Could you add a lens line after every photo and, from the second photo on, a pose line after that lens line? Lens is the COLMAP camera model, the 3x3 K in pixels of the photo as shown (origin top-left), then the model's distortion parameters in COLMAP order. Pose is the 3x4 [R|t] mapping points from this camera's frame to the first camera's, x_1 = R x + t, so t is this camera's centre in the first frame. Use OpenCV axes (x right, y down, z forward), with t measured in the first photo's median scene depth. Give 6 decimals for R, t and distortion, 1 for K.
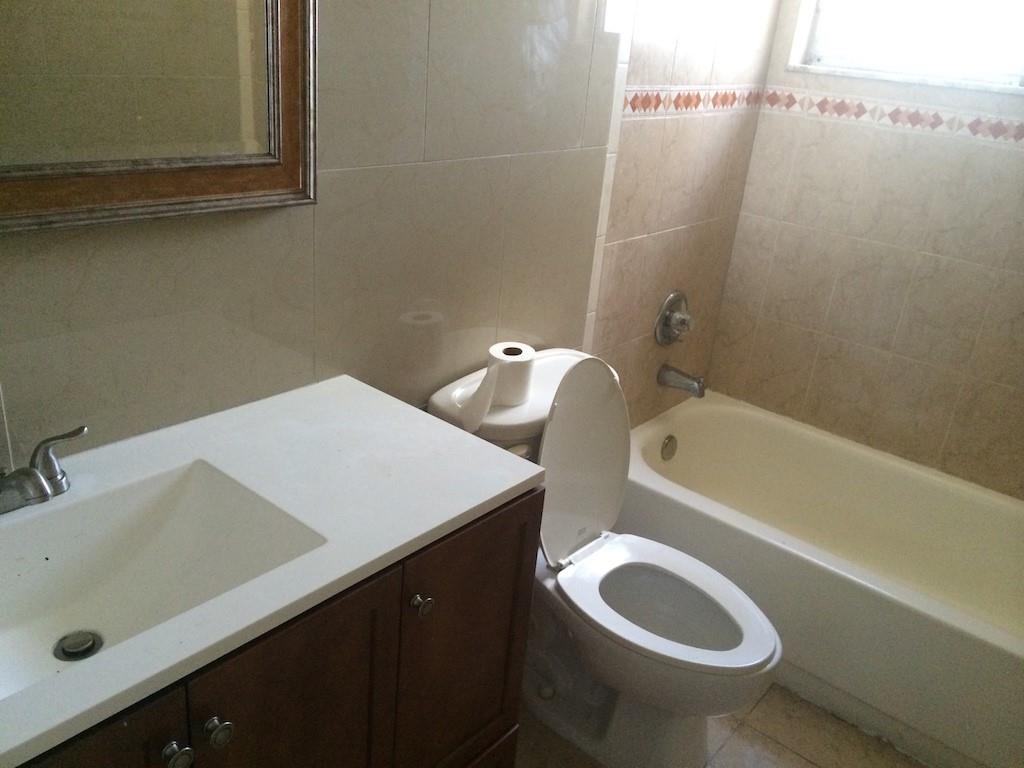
lens RADIAL K [[877.0, 0, 510.9], [0, 877.0, 386.1], [0, 0, 1]] dist [0.089608, -0.105277]
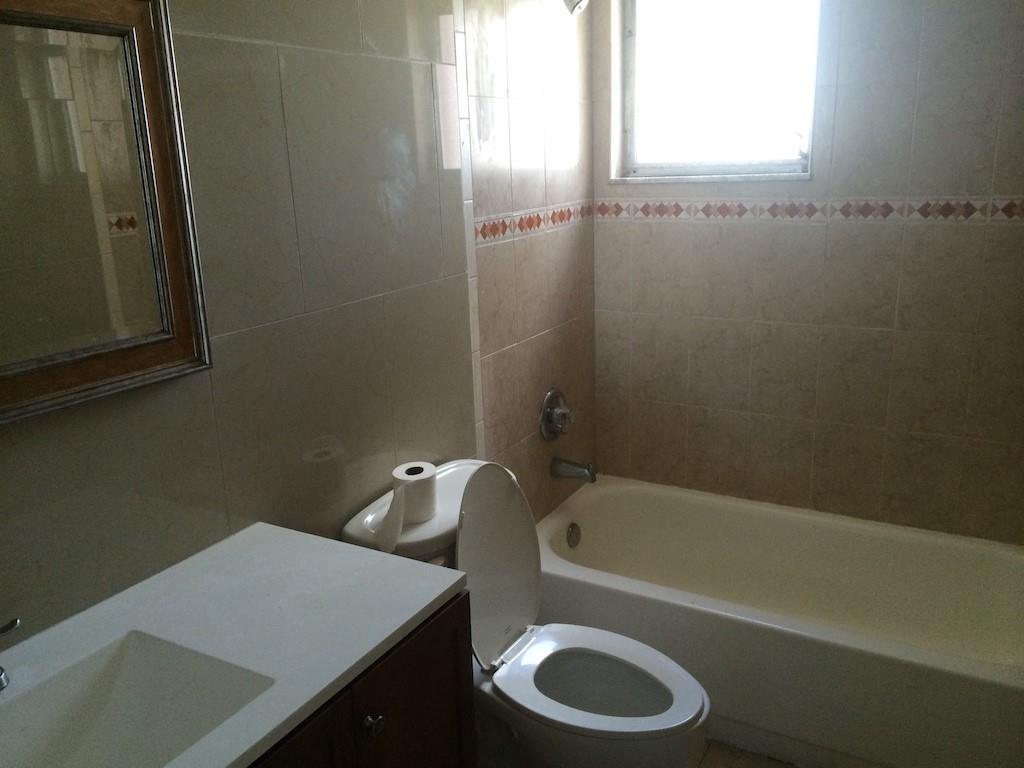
lens RADIAL K [[882.9, 0, 515.0], [0, 882.9, 379.8], [0, 0, 1]] dist [0.082666, -0.095570]
pose [[0.976011, -0.163742, 0.143493, -0.013153], [0.181266, 0.976212, -0.118962, 0.002274], [-0.120600, 0.142118, 0.982475, -0.074483]]
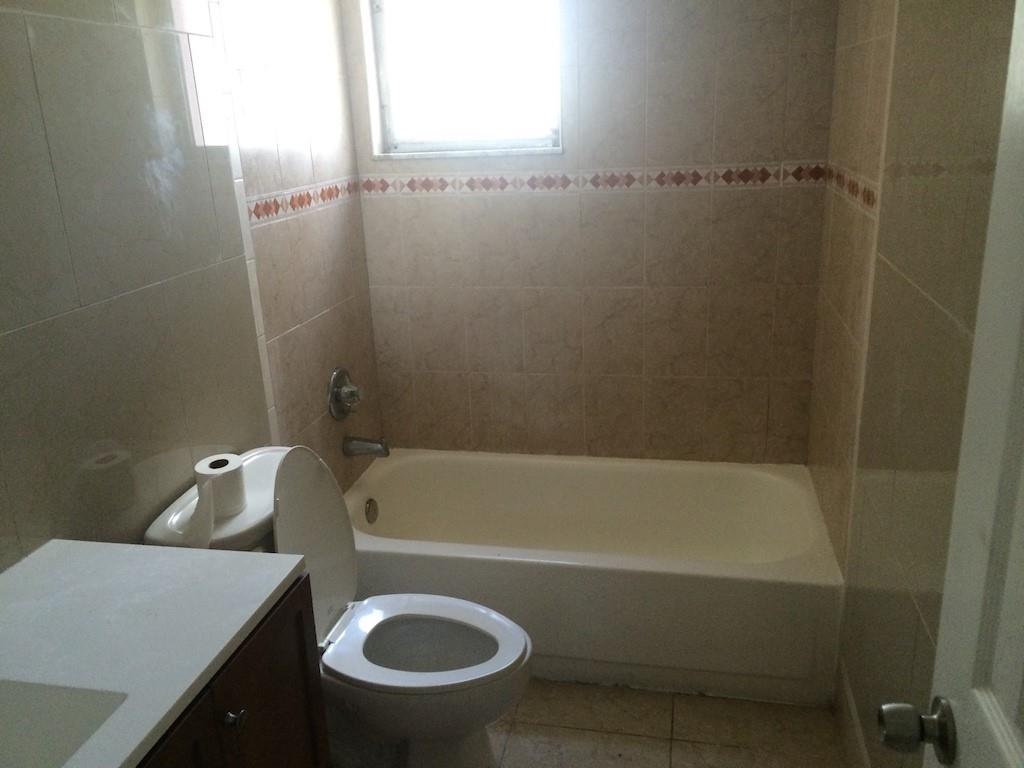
lens RADIAL K [[877.8, 0, 523.1], [0, 877.8, 379.4], [0, 0, 1]] dist [0.096296, -0.123002]
pose [[0.870212, -0.257896, 0.419786, -0.085490], [0.293384, 0.955764, -0.021007, -0.006863], [-0.395799, 0.141439, 0.907380, -0.079057]]
